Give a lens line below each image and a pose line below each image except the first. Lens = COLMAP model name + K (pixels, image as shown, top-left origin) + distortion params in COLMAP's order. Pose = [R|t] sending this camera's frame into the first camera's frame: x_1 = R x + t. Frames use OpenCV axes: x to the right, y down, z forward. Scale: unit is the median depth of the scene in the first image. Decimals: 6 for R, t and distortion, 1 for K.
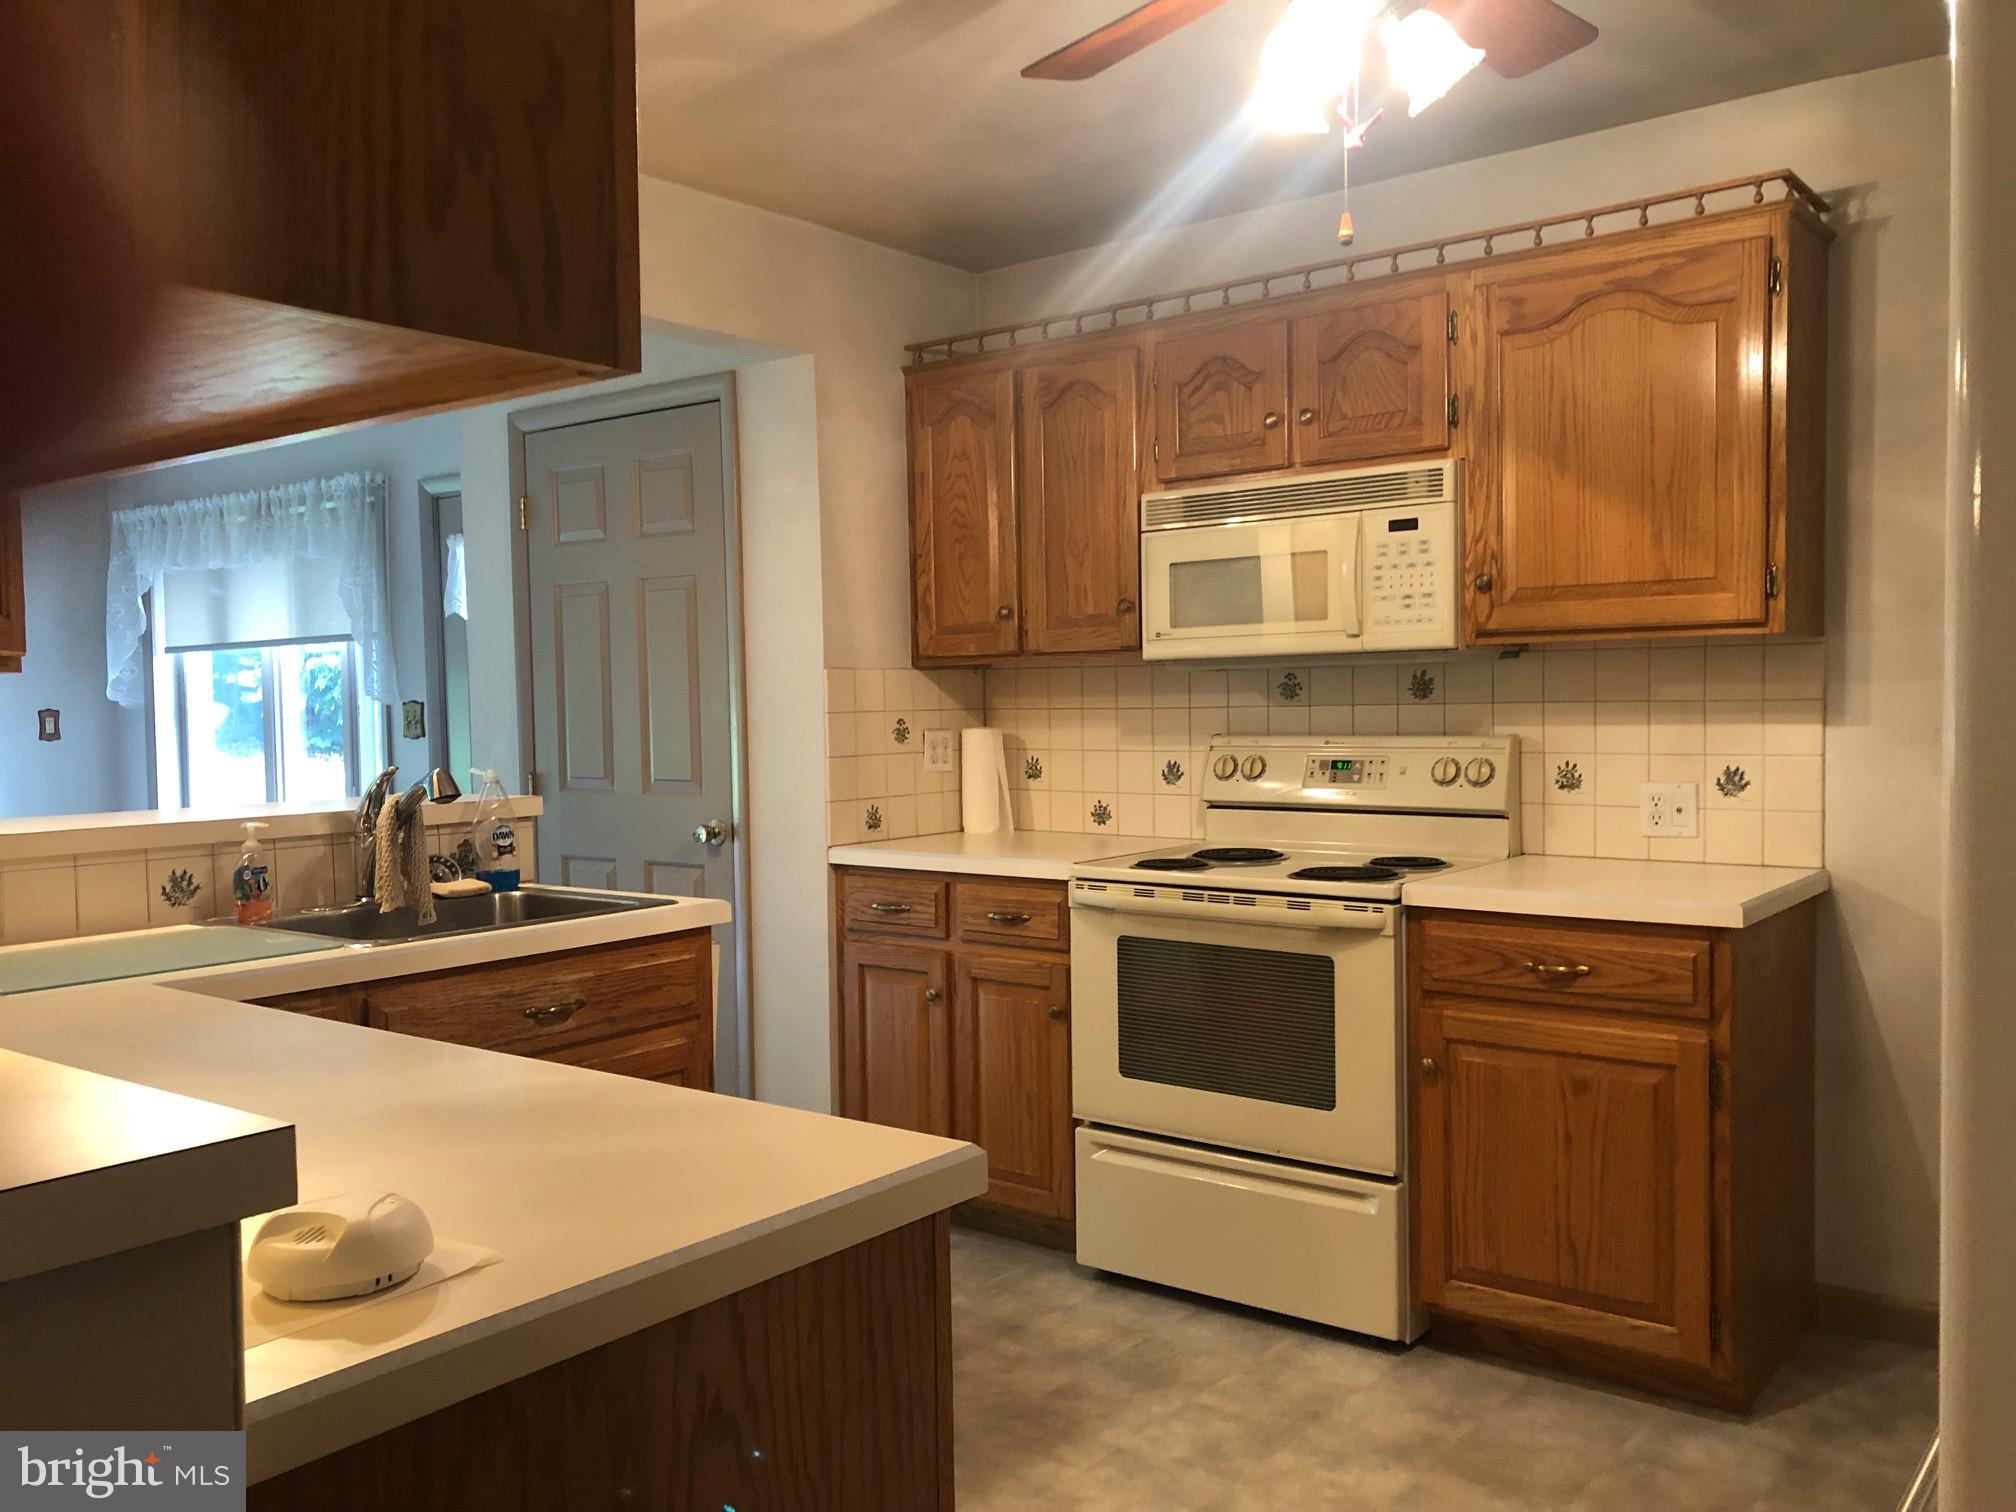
lens RADIAL K [[1663.6, 0, 1018.4], [0, 1663.6, 752.9], [0, 0, 1]] dist [0.052185, -0.017669]
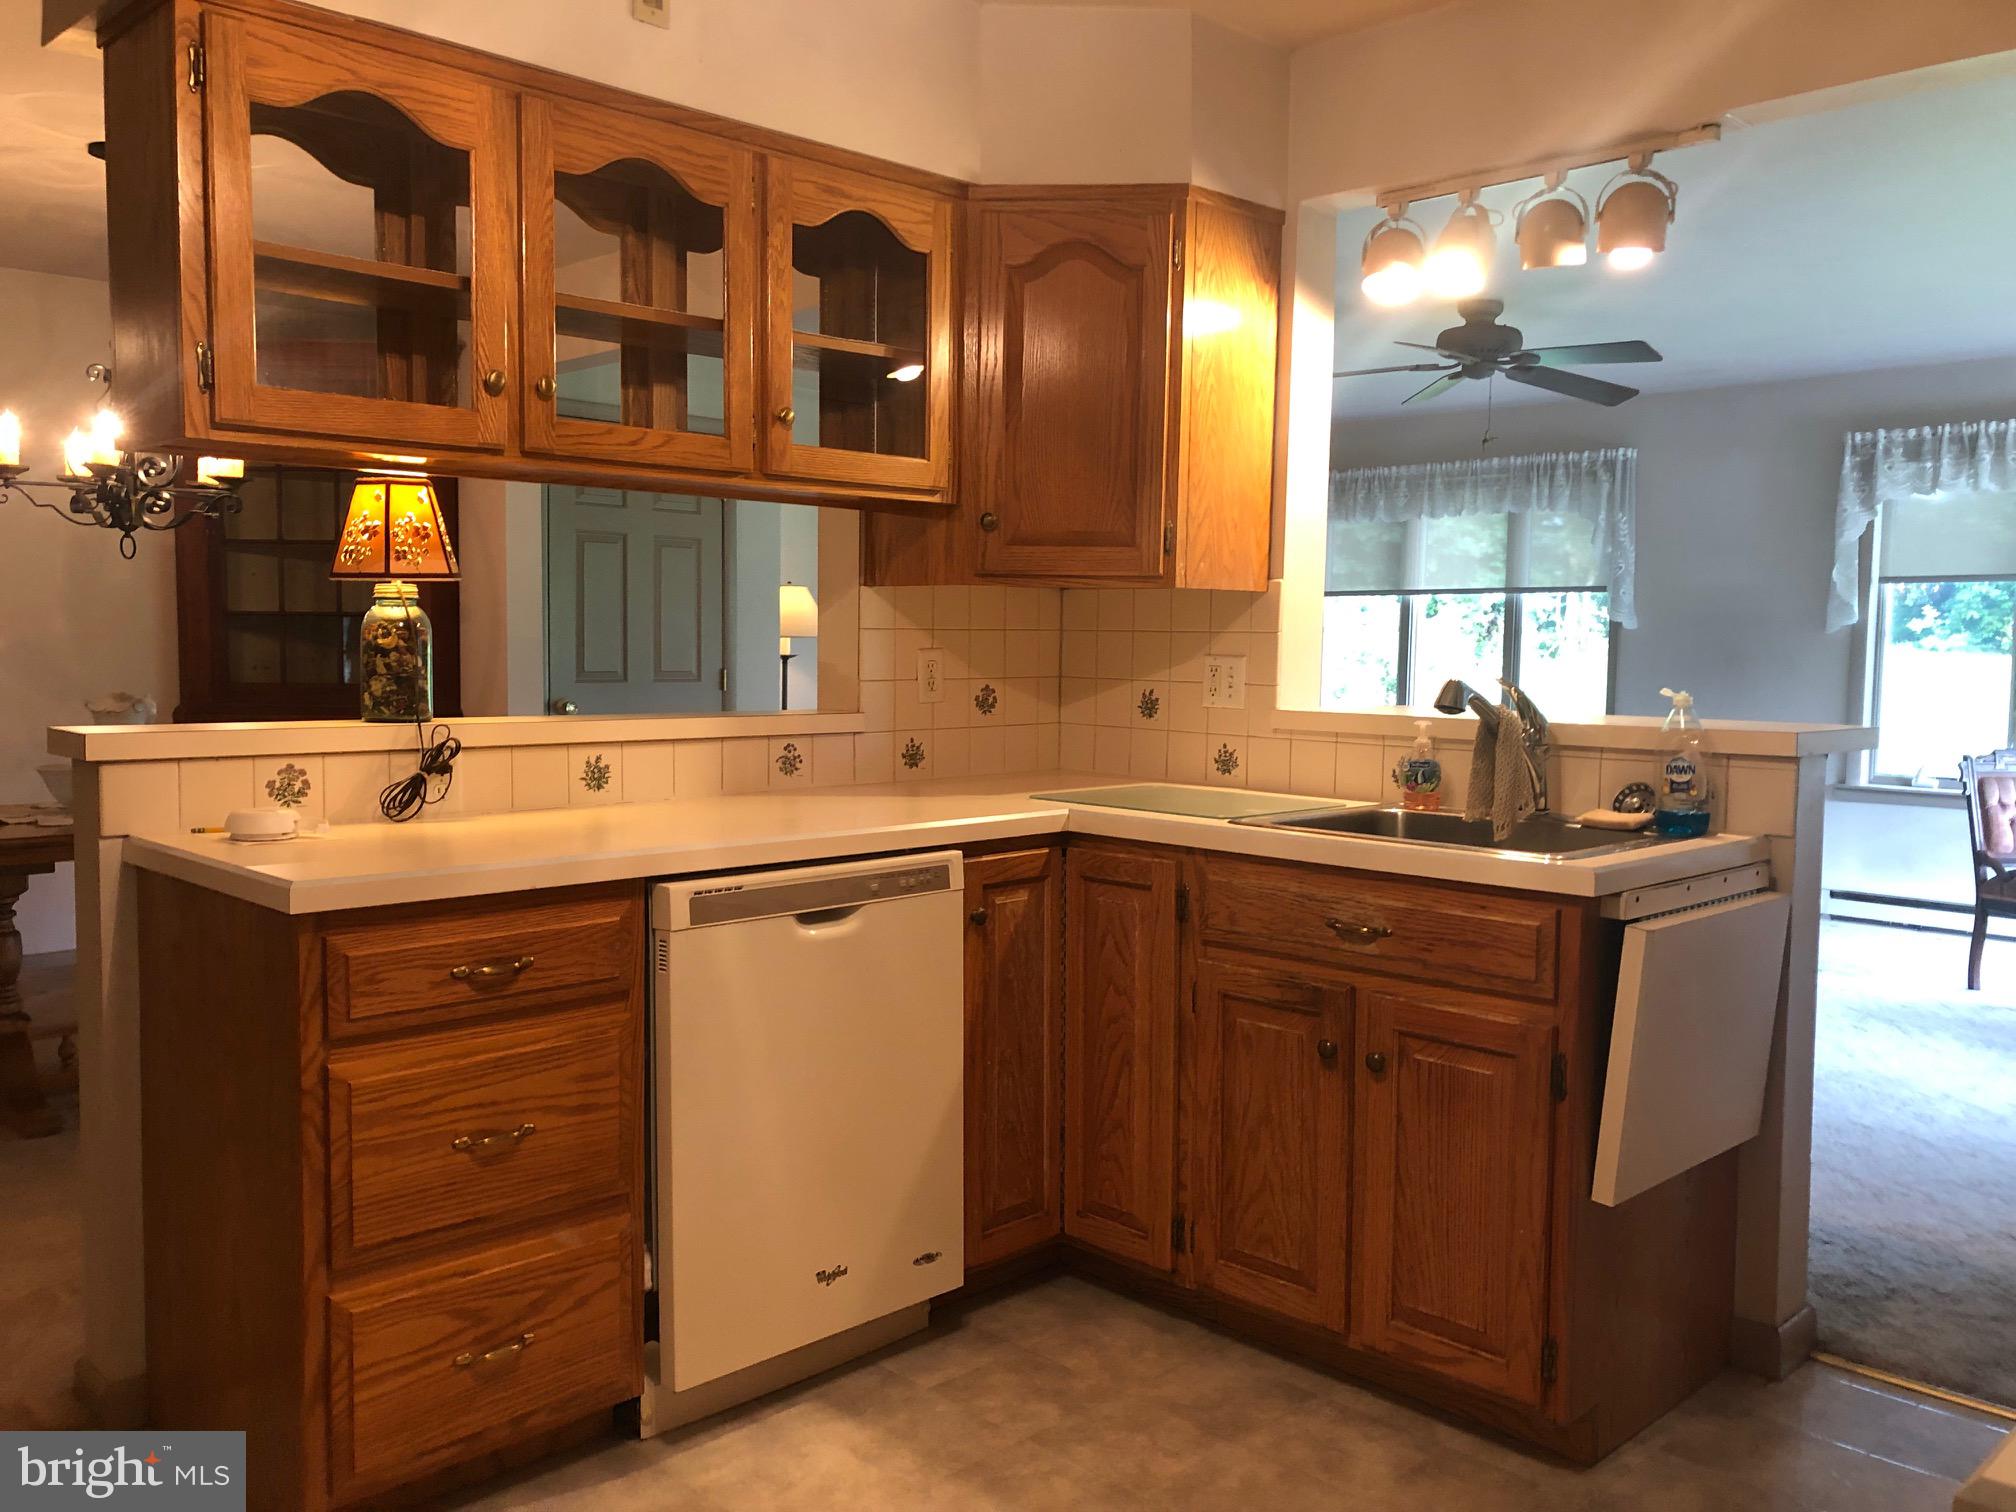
lens RADIAL K [[1663.6, 0, 1016.8], [0, 1663.6, 761.9], [0, 0, 1]] dist [0.052185, -0.017669]
pose [[-0.120660, 0.100386, -0.987605, 0.573939], [-0.035768, 0.993788, 0.105384, -0.033276], [0.992049, 0.048040, -0.116320, 0.734620]]
